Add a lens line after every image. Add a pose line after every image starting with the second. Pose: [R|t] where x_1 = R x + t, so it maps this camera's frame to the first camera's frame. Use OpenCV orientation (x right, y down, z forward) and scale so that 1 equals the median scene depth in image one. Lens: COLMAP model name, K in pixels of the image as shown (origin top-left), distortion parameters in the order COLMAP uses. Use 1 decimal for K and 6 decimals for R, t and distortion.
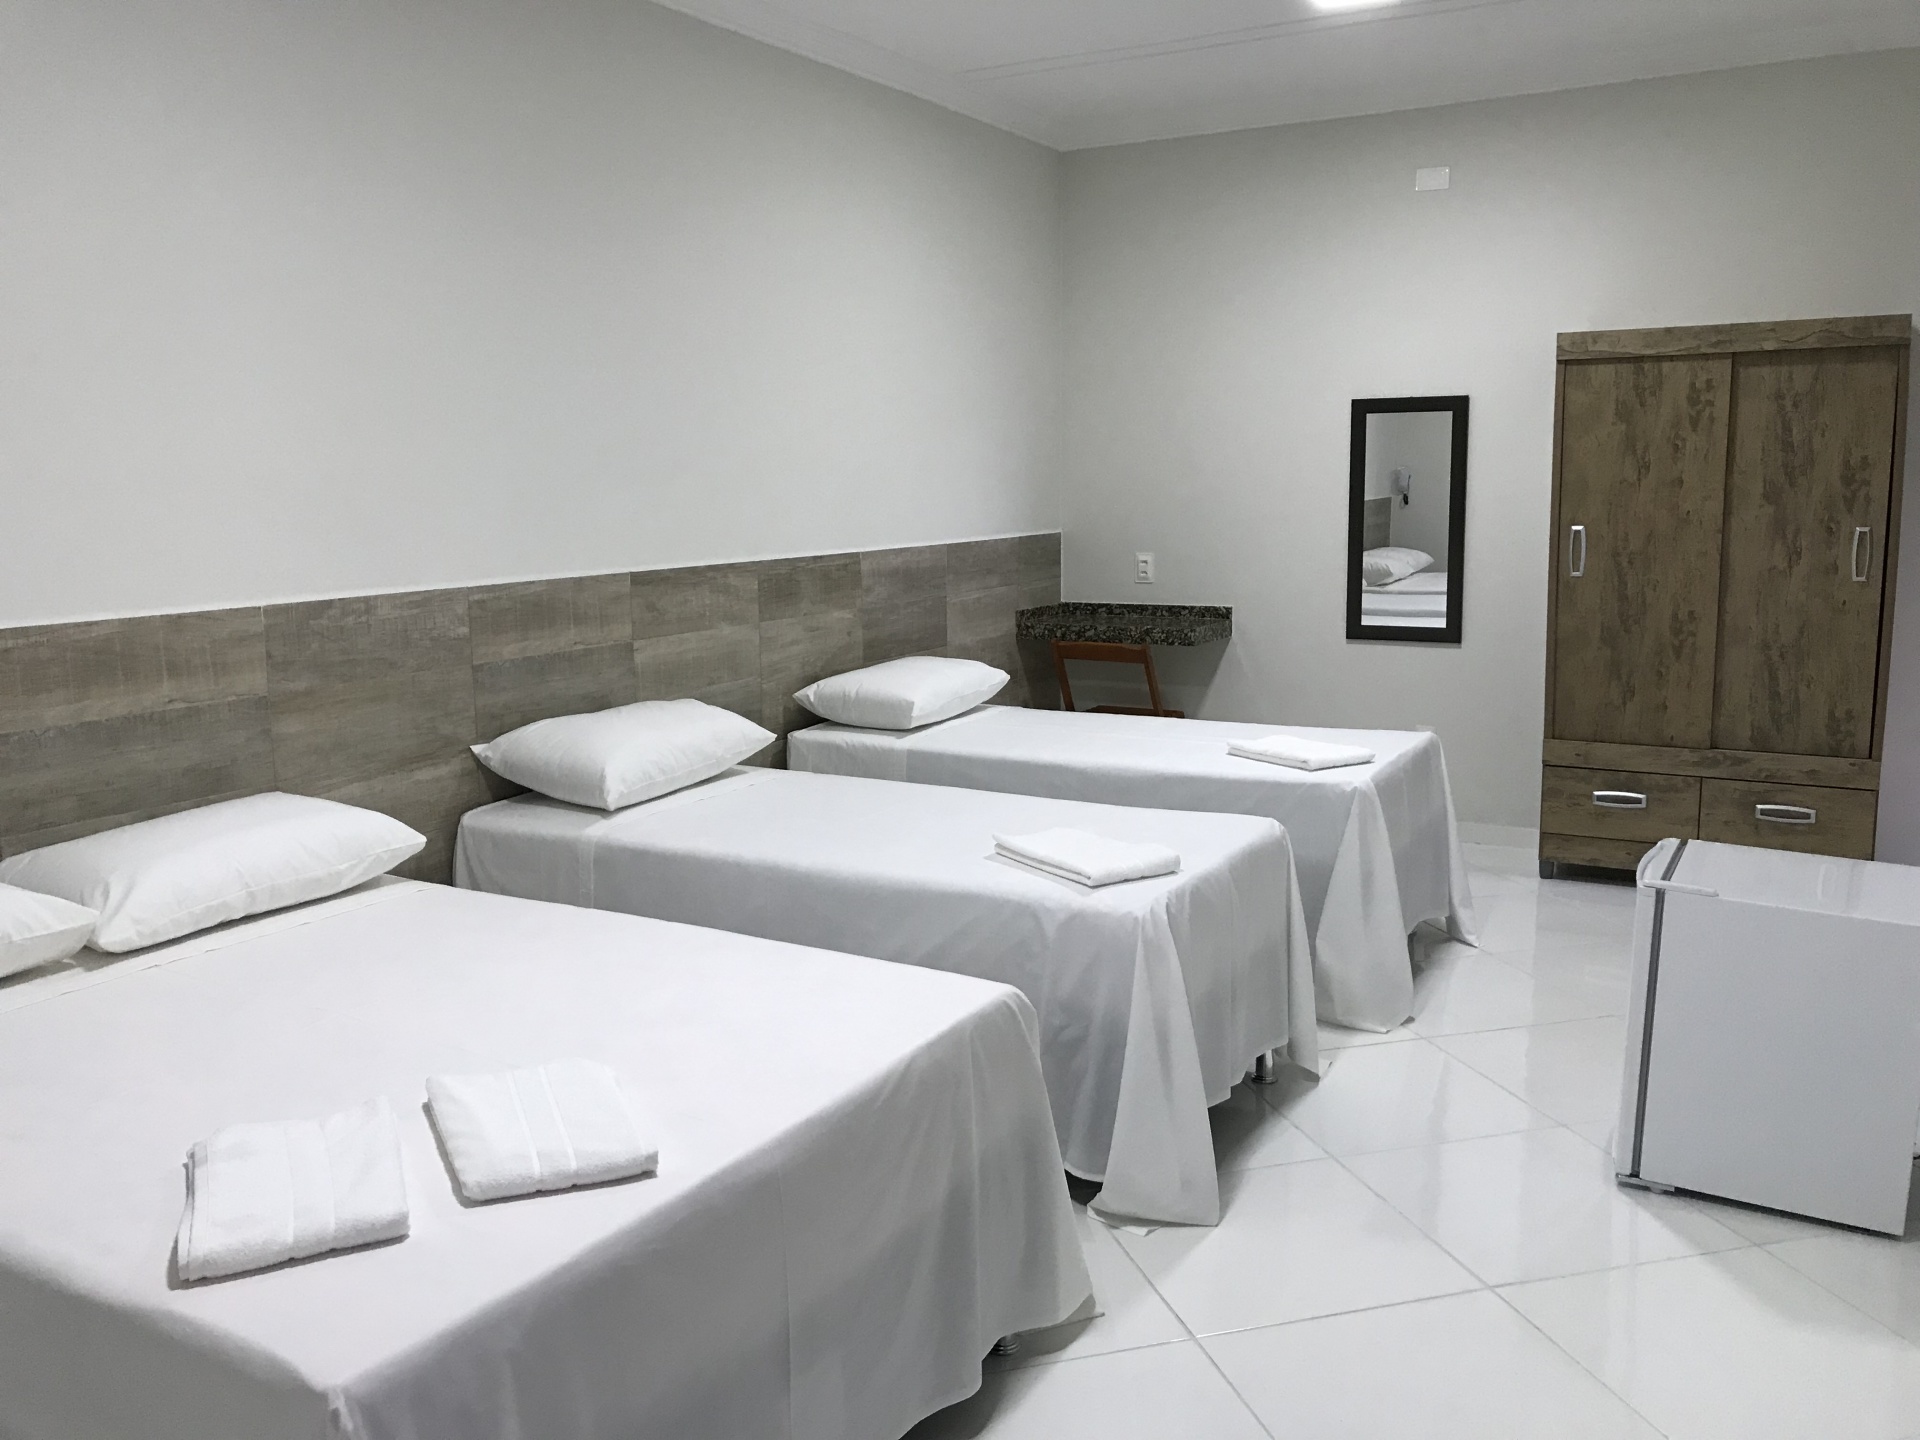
lens RADIAL K [[1577.1, 0, 960.0], [0, 1577.1, 720.0], [0, 0, 1]] dist [-0.000507, -0.001956]
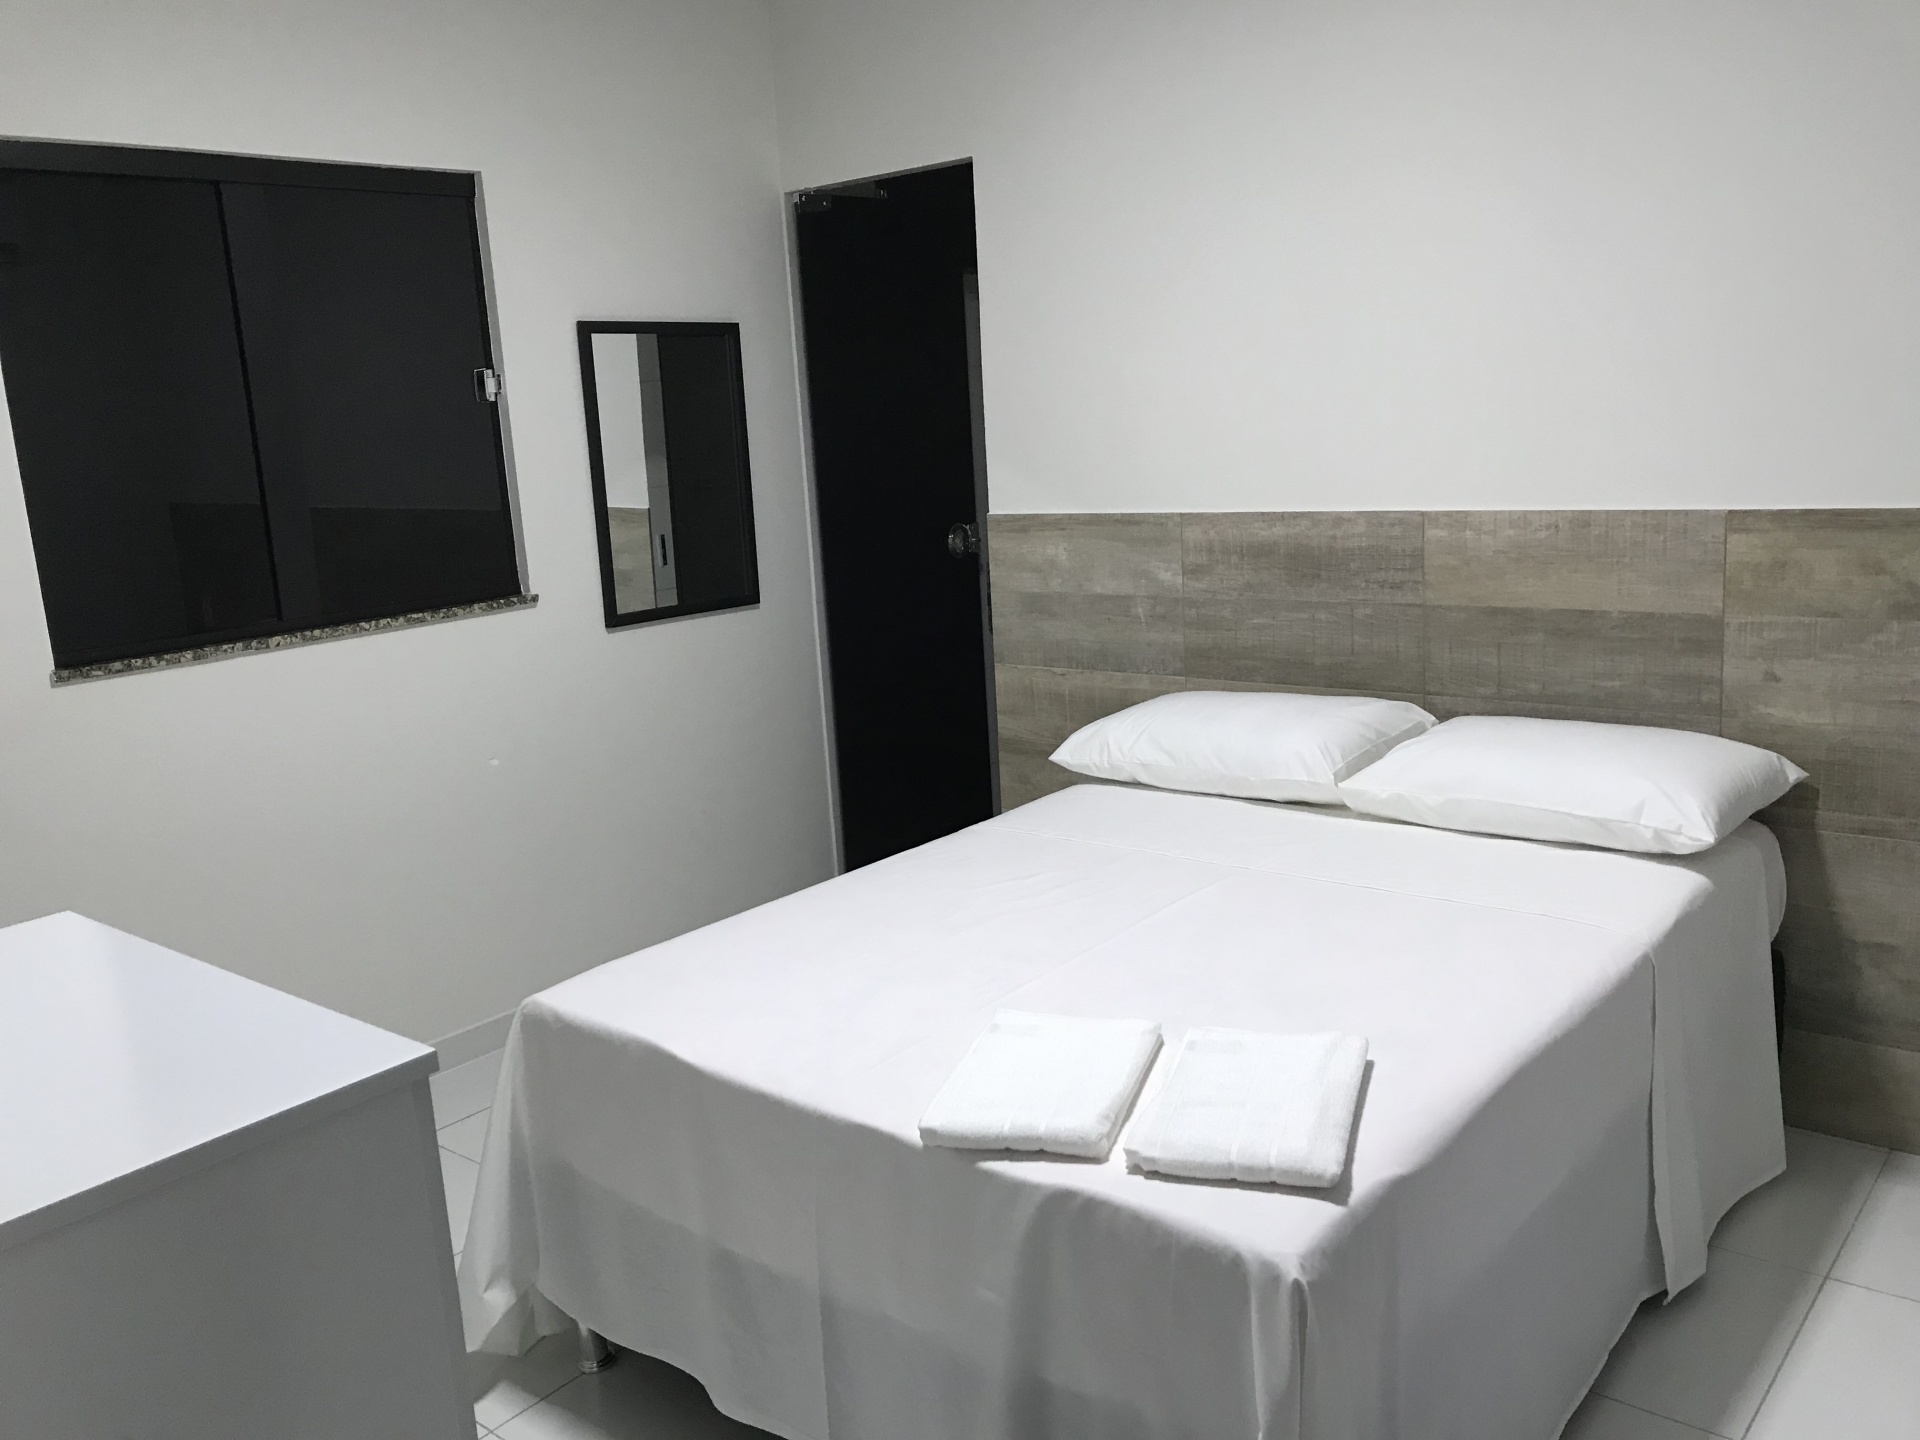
lens RADIAL K [[1577.1, 0, 960.0], [0, 1577.1, 720.0], [0, 0, 1]] dist [-0.000507, -0.001956]
pose [[-0.166680, 0.222610, -0.960553, 0.593001], [-0.089978, 0.966682, 0.239644, -0.166719], [0.981897, 0.126372, -0.141097, 0.973840]]
